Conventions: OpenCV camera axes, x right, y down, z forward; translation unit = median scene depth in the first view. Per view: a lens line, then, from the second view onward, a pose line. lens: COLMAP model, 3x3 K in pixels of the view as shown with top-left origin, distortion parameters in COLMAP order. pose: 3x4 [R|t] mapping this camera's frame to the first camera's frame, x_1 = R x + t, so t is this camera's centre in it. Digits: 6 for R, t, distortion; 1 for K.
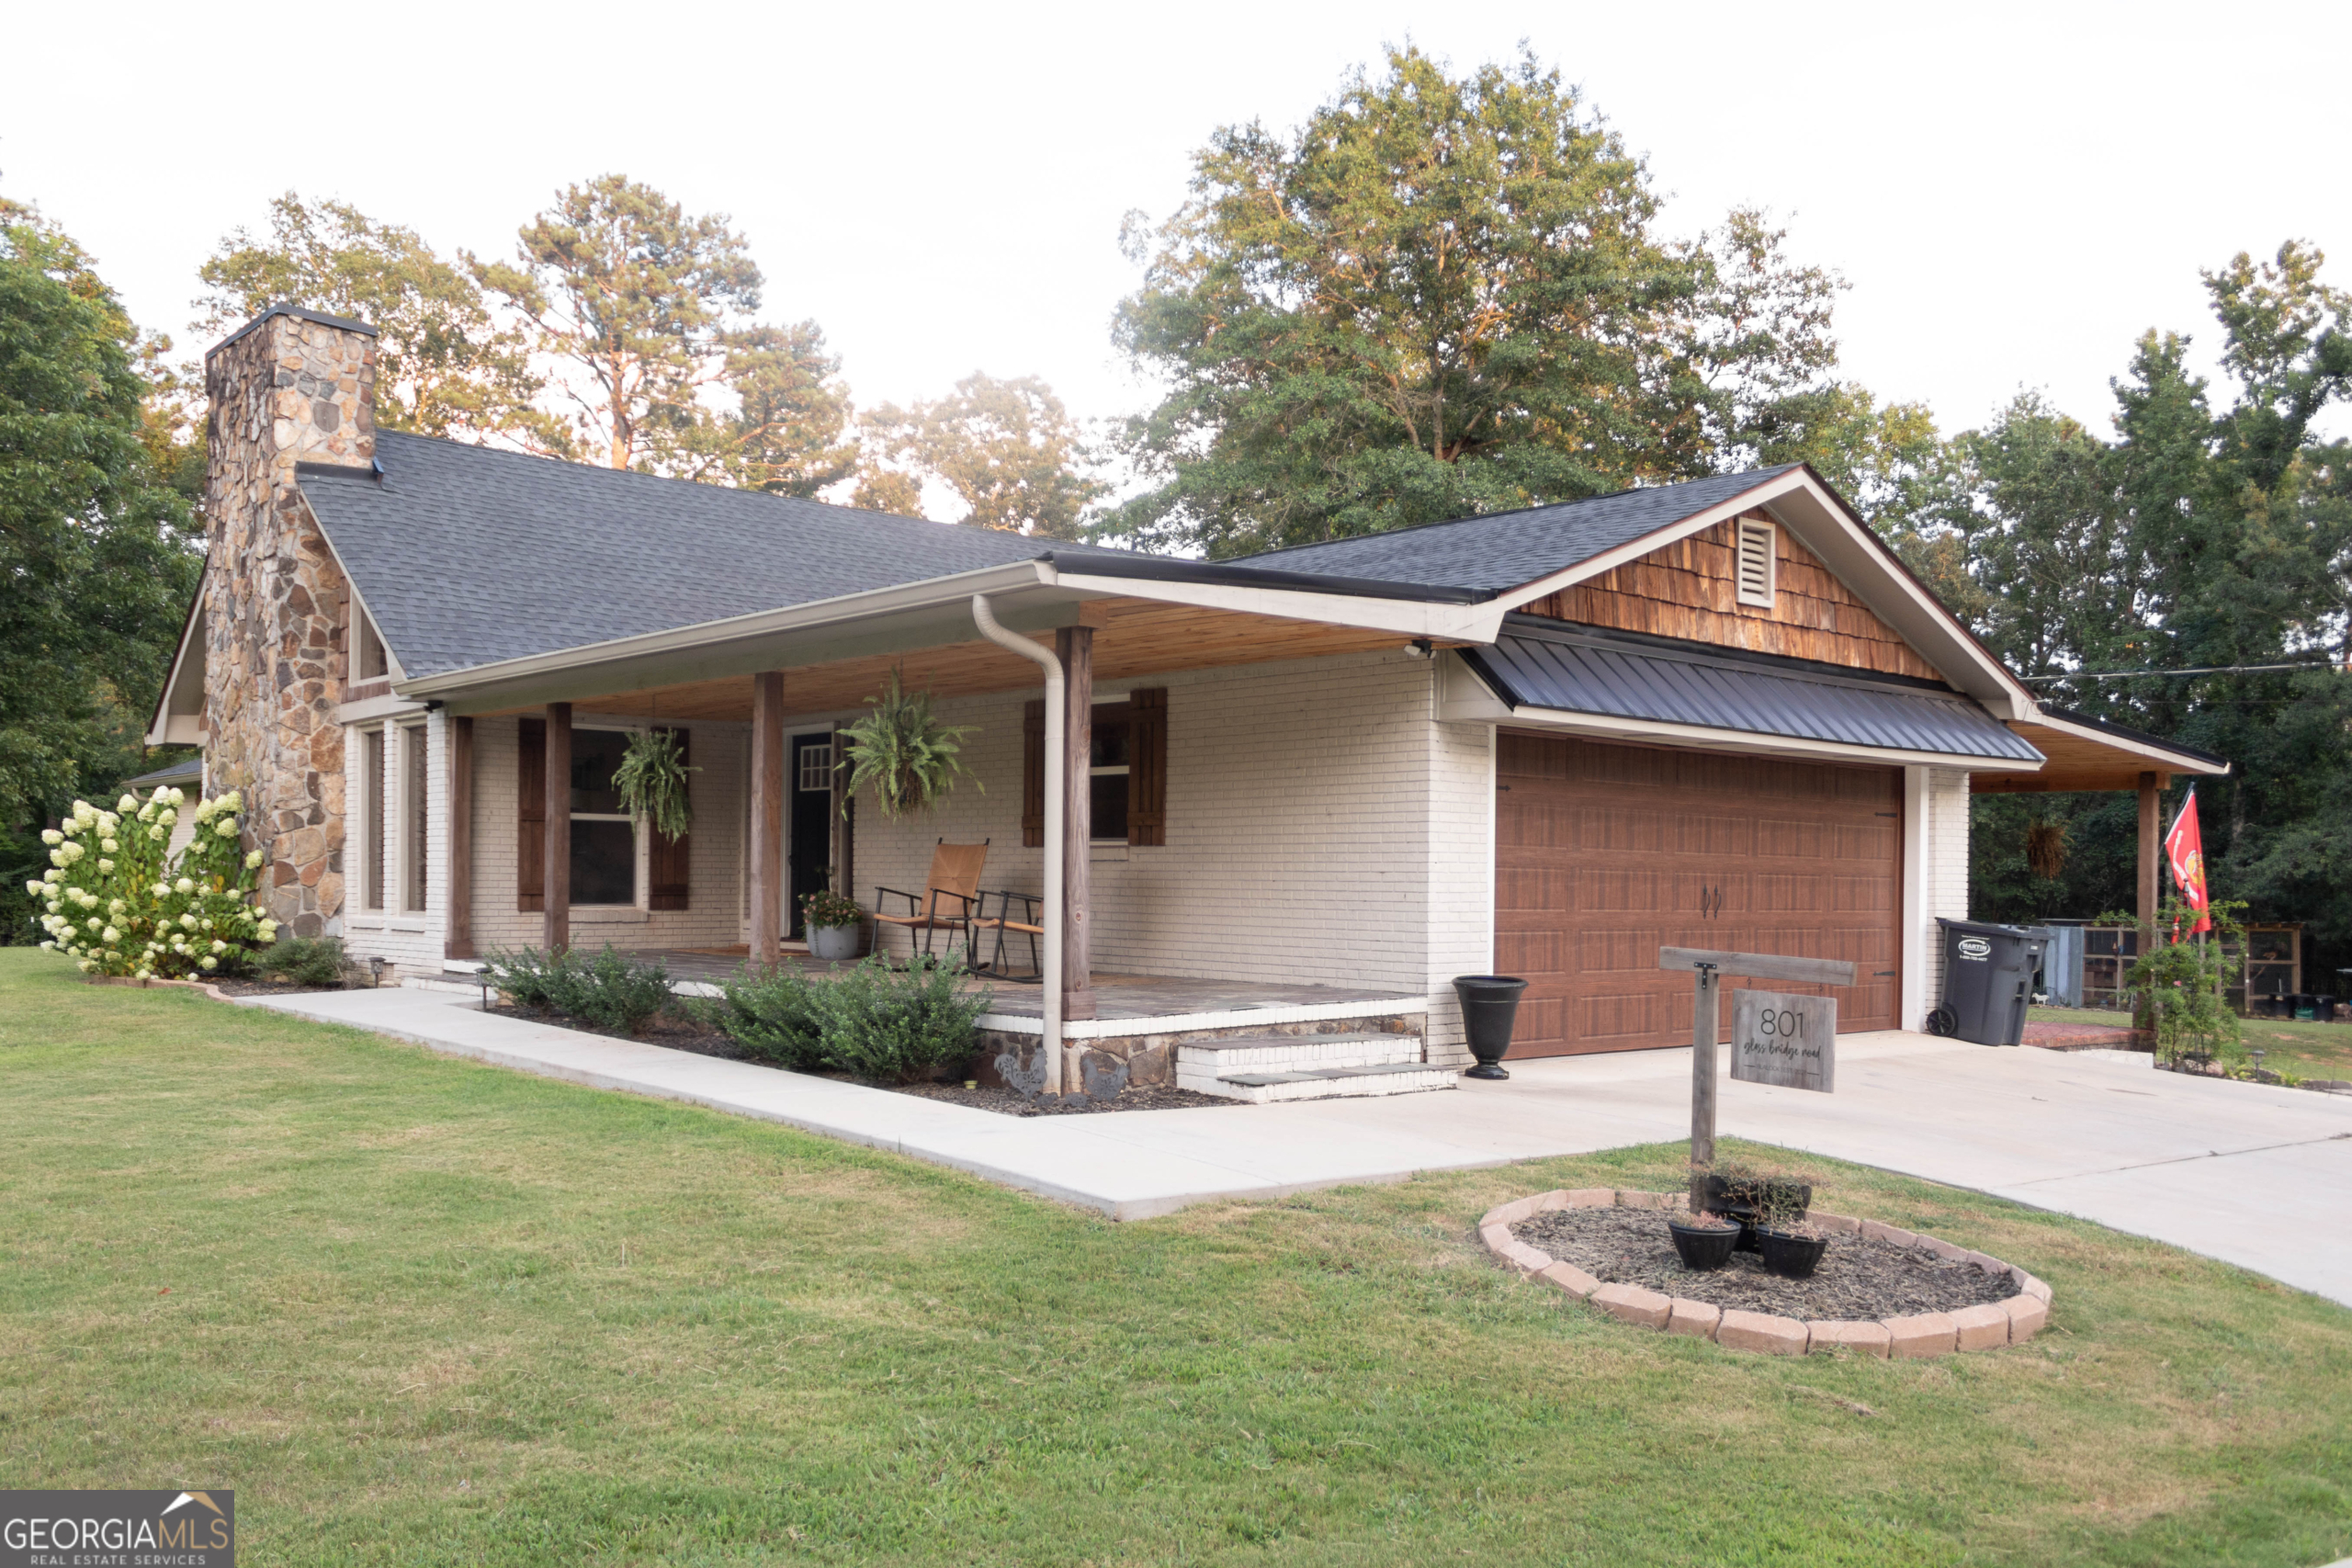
lens RADIAL K [[1921.7, 0, 1146.5], [0, 1921.7, 865.6], [0, 0, 1]] dist [0.050780, -0.049327]
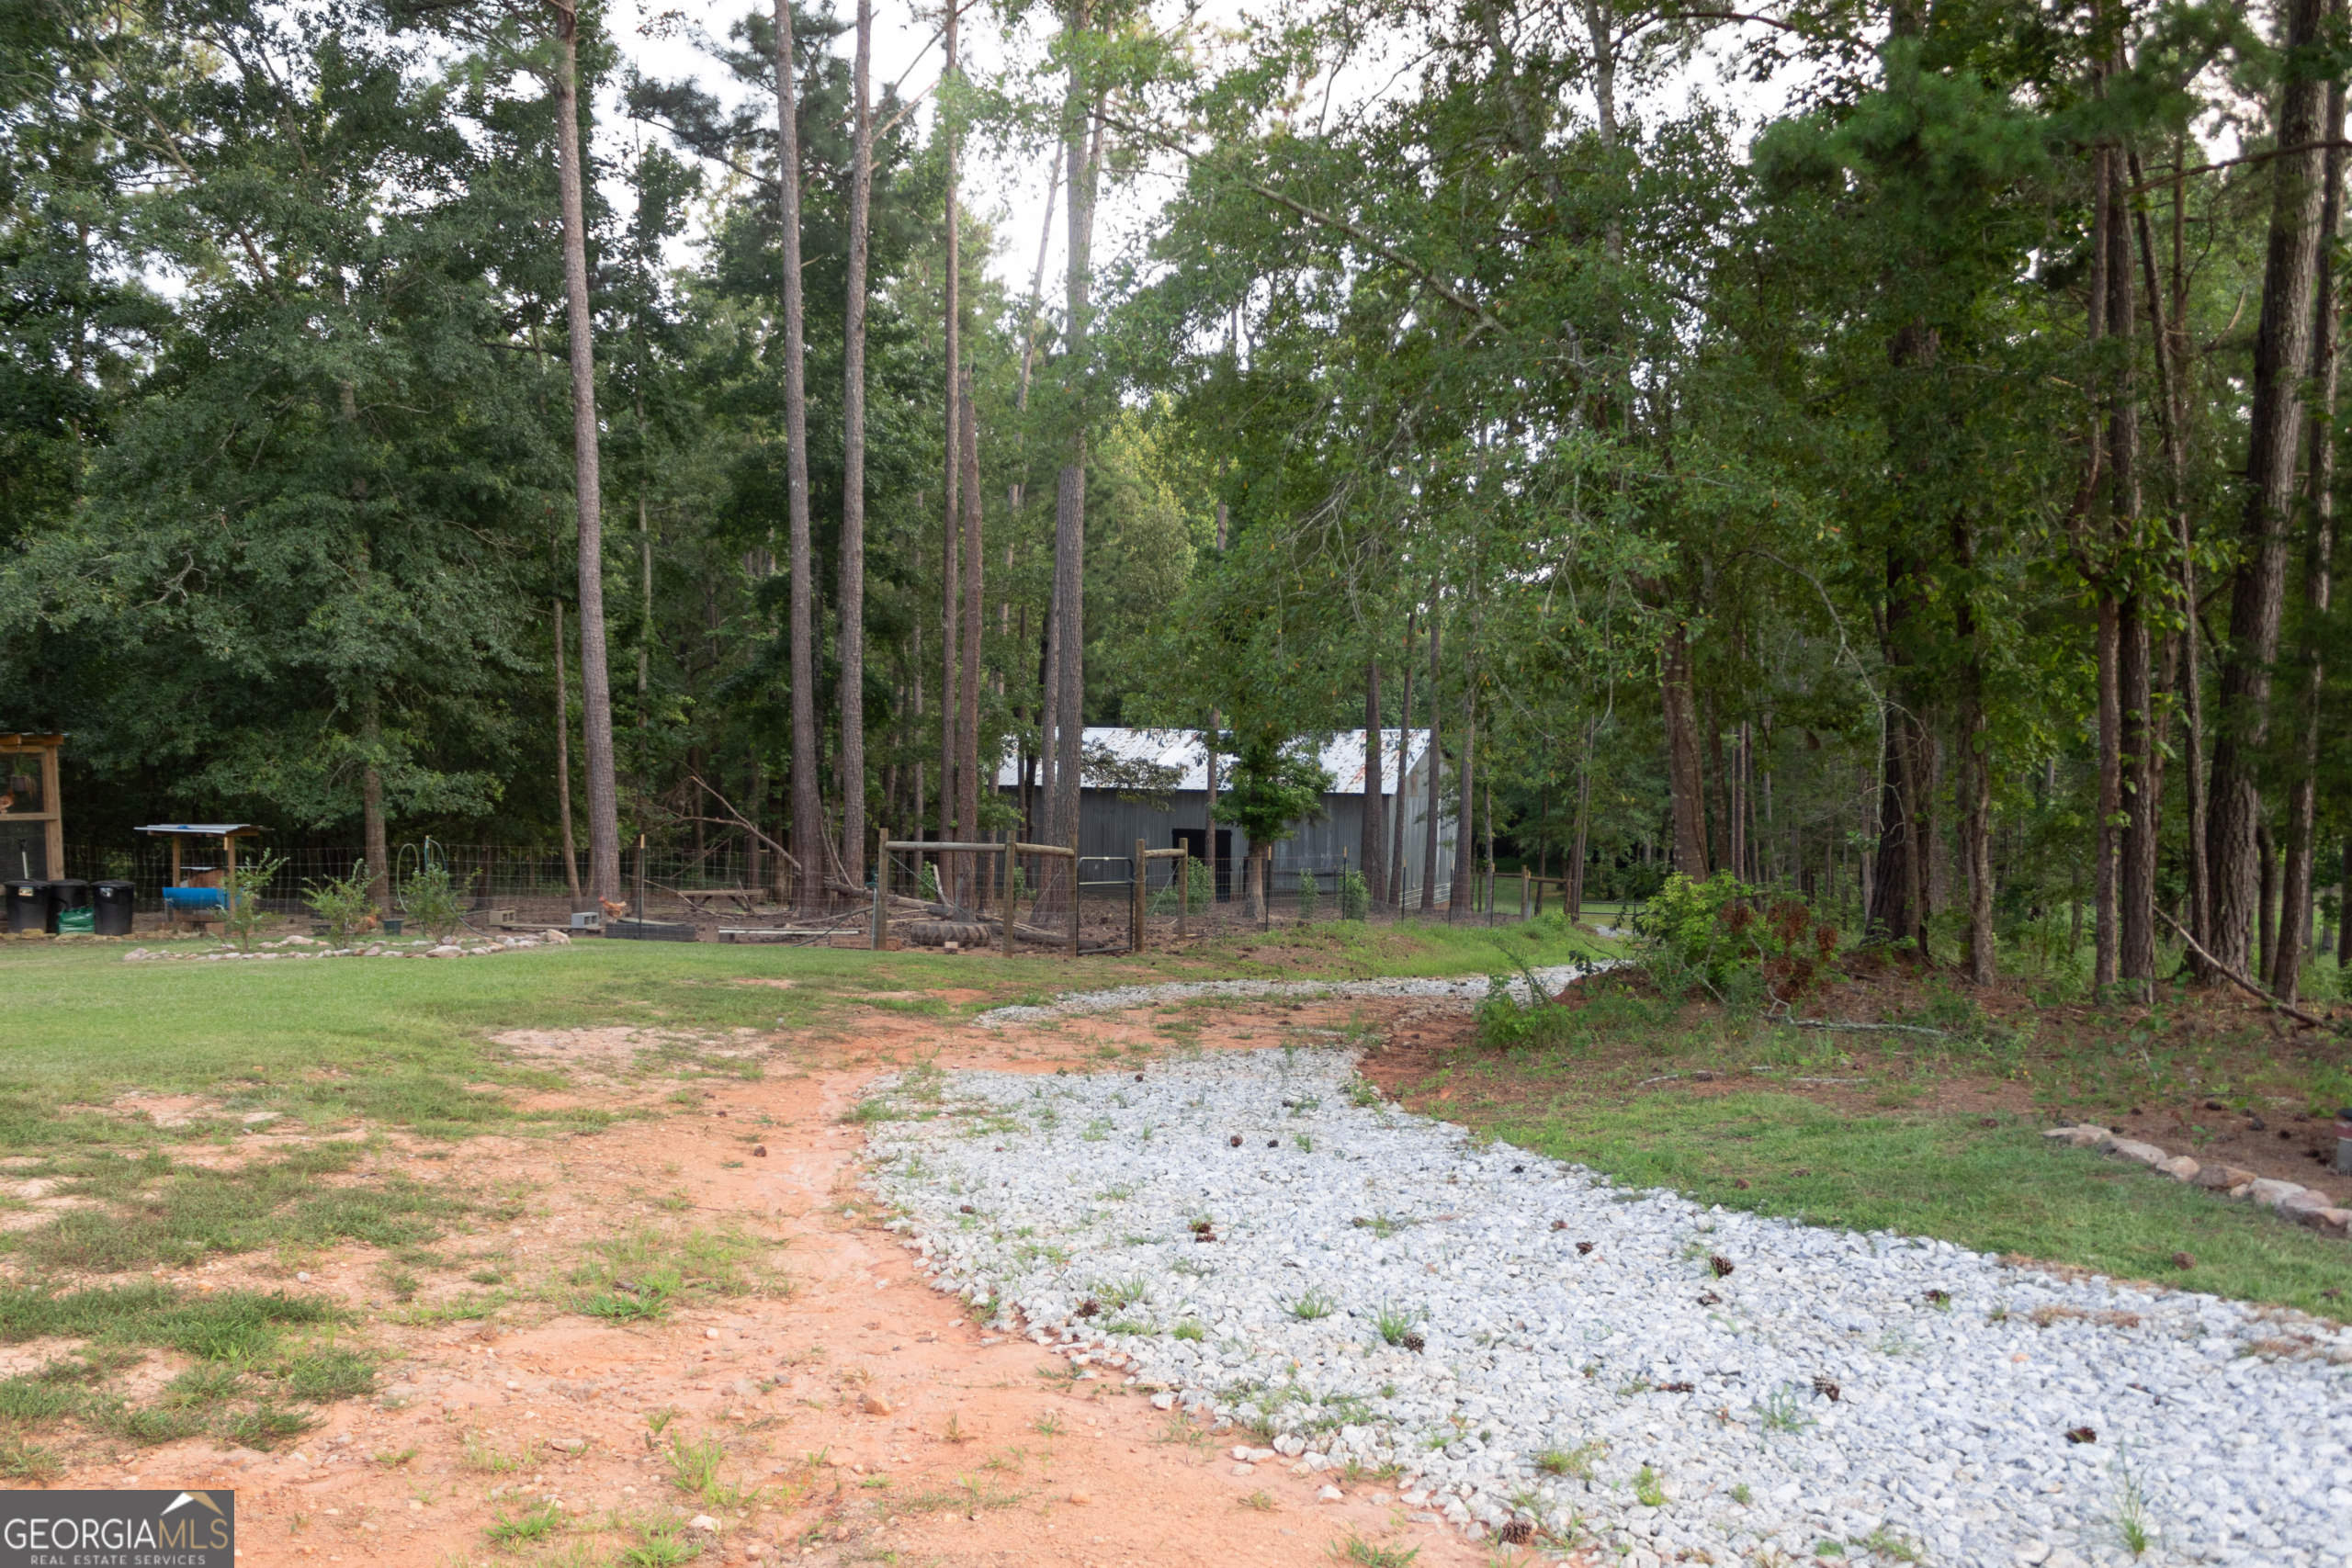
lens RADIAL K [[2035.5, 0, 1174.1], [0, 2035.5, 896.0], [0, 0, 1]] dist [0.122325, -0.219039]
pose [[0.492500, -0.071056, 0.867407, 0.263950], [-0.006453, 0.996336, 0.085281, 0.022700], [-0.870289, -0.047598, 0.490237, 0.475018]]
